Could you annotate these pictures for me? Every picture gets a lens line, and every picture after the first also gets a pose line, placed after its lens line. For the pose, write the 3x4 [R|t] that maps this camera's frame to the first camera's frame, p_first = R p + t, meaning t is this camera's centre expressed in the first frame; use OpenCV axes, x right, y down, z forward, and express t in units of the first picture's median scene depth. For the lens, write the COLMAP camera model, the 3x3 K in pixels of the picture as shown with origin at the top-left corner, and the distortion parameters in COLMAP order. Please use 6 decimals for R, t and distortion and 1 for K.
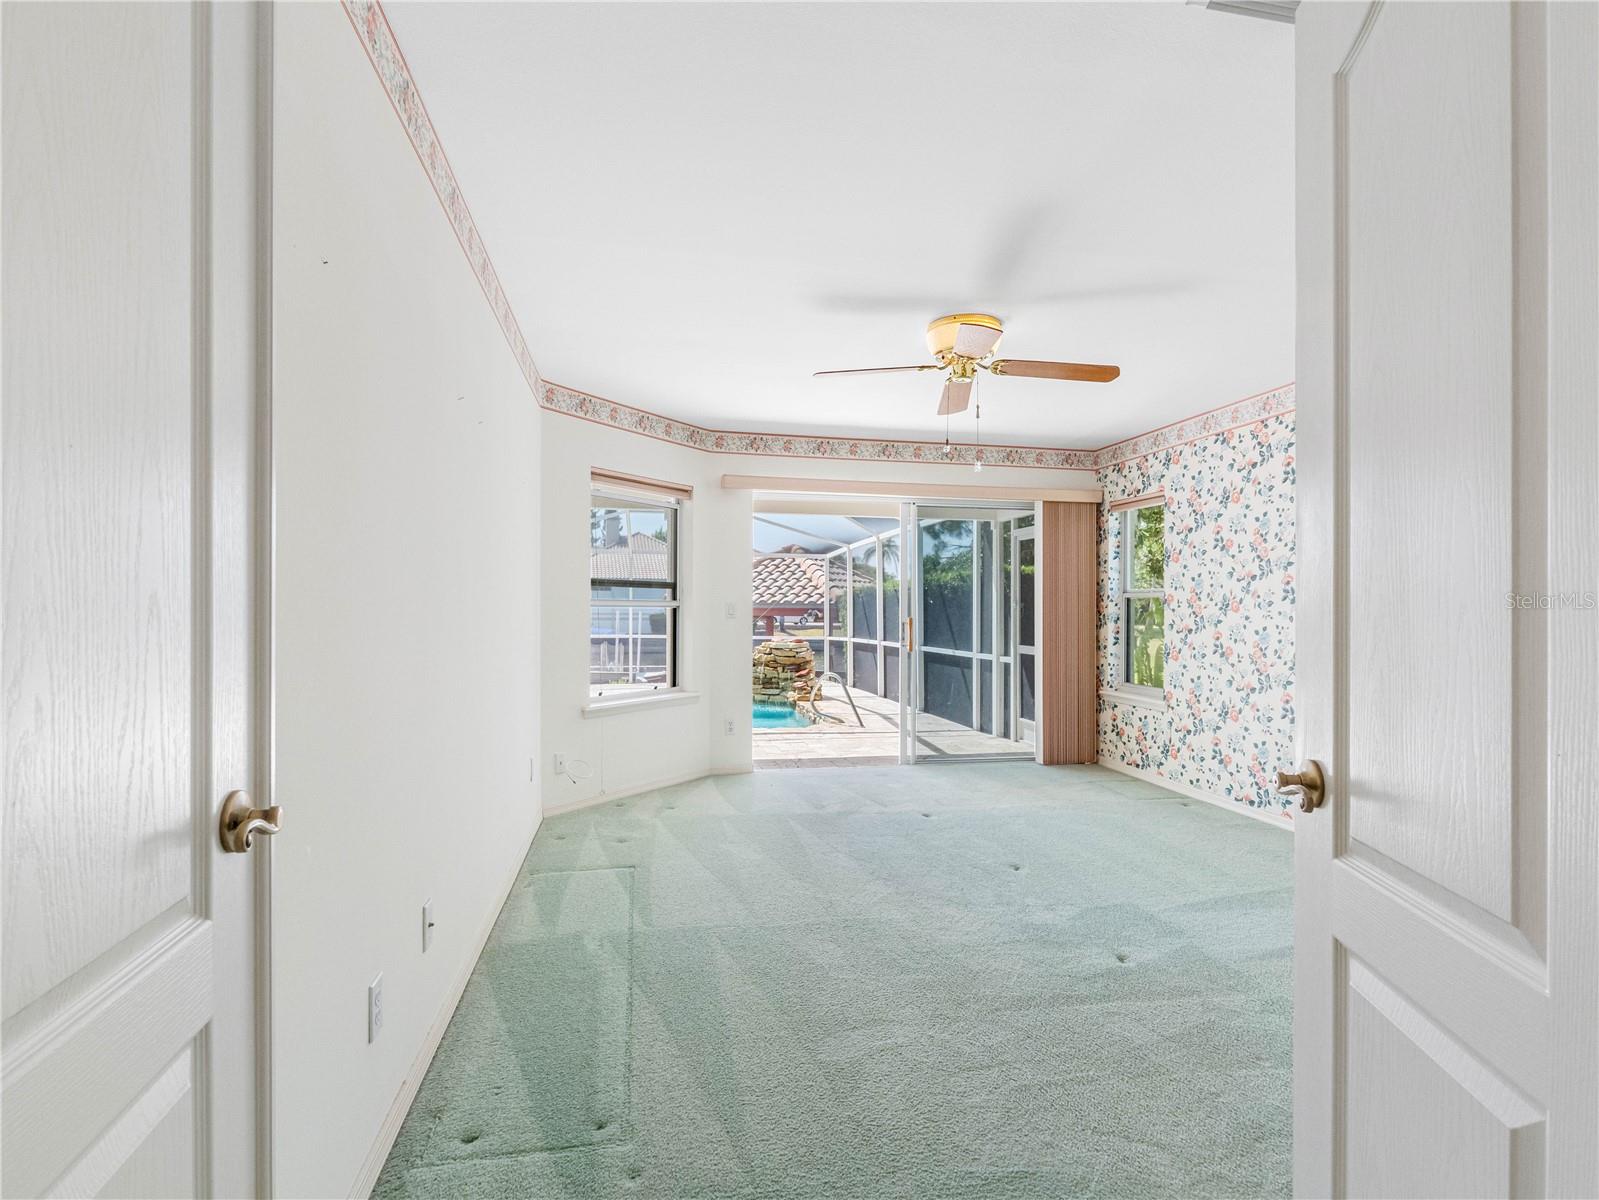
lens RADIAL K [[817.1, 0, 803.8], [0, 817.1, 607.1], [0, 0, 1]] dist [-0.001834, -0.000300]
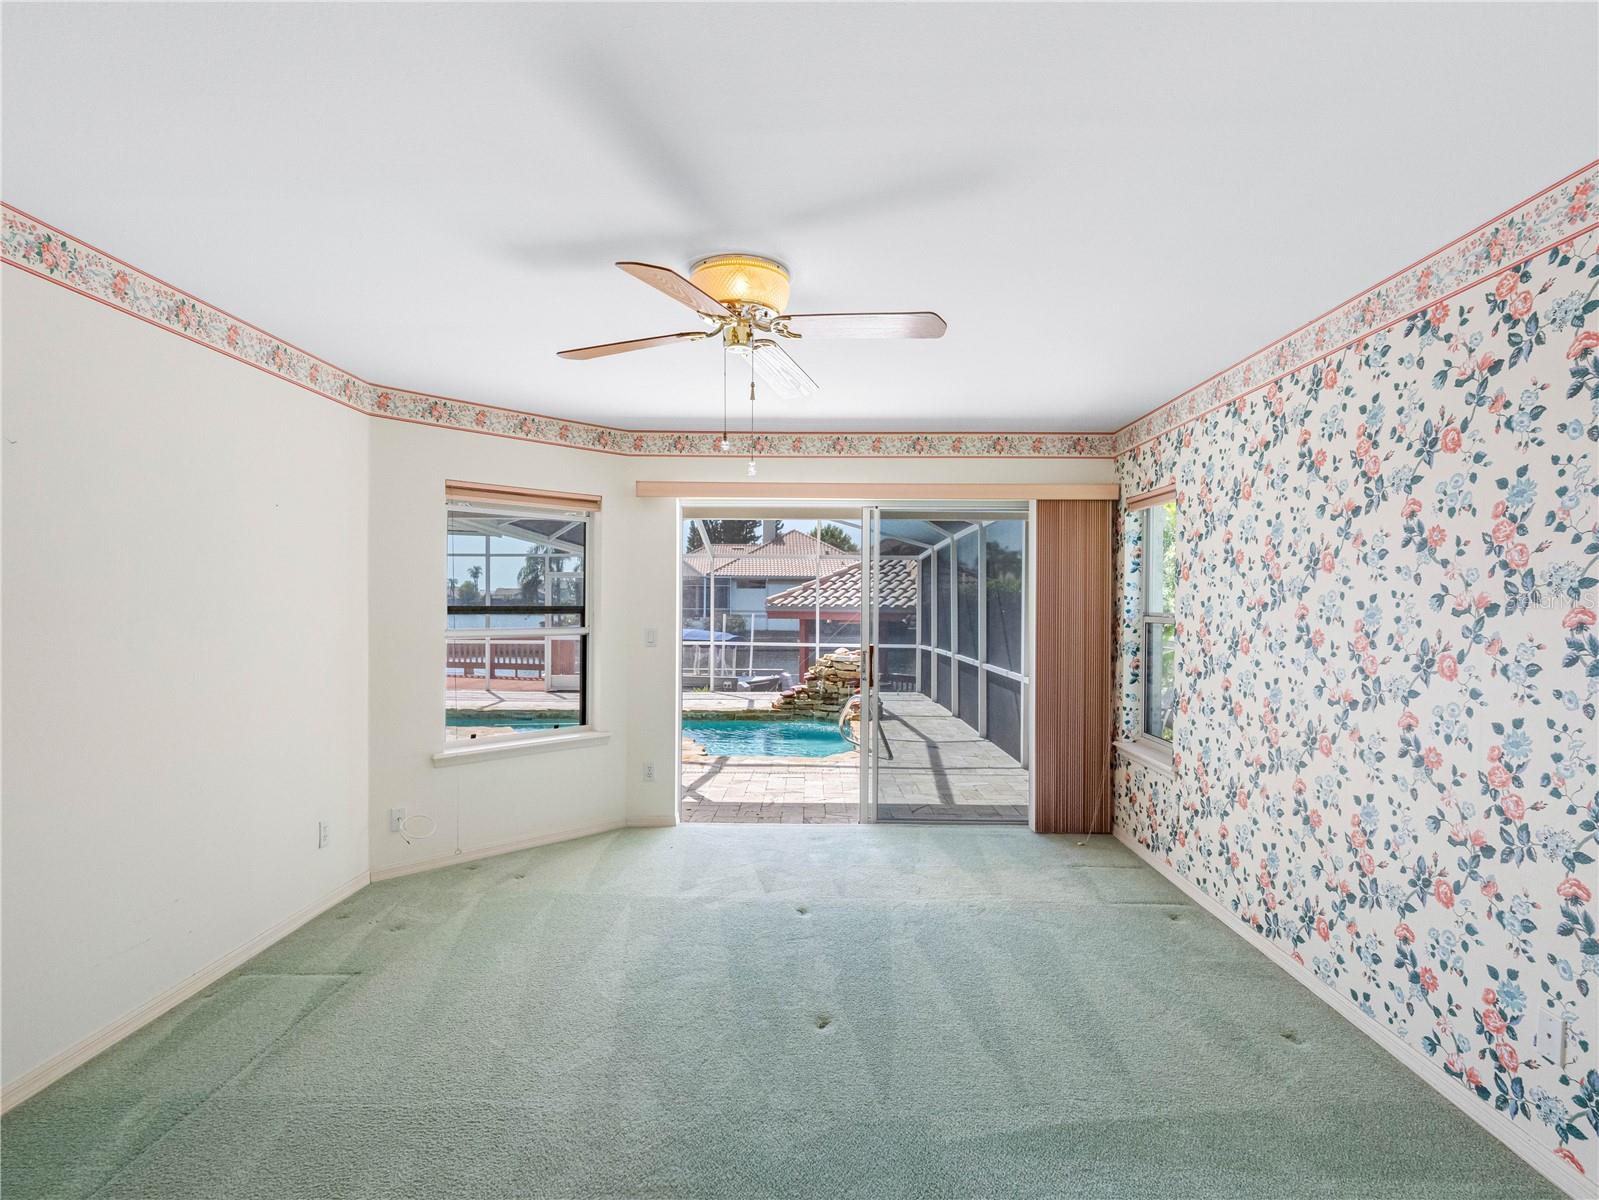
lens RADIAL K [[817.1, 0, 803.8], [0, 817.1, 607.1], [0, 0, 1]] dist [-0.001834, -0.000300]
pose [[0.977340, -0.001365, -0.211672, 0.250509], [0.002839, 0.999974, 0.006658, -0.033190], [0.211658, -0.007108, 0.977318, 0.186355]]
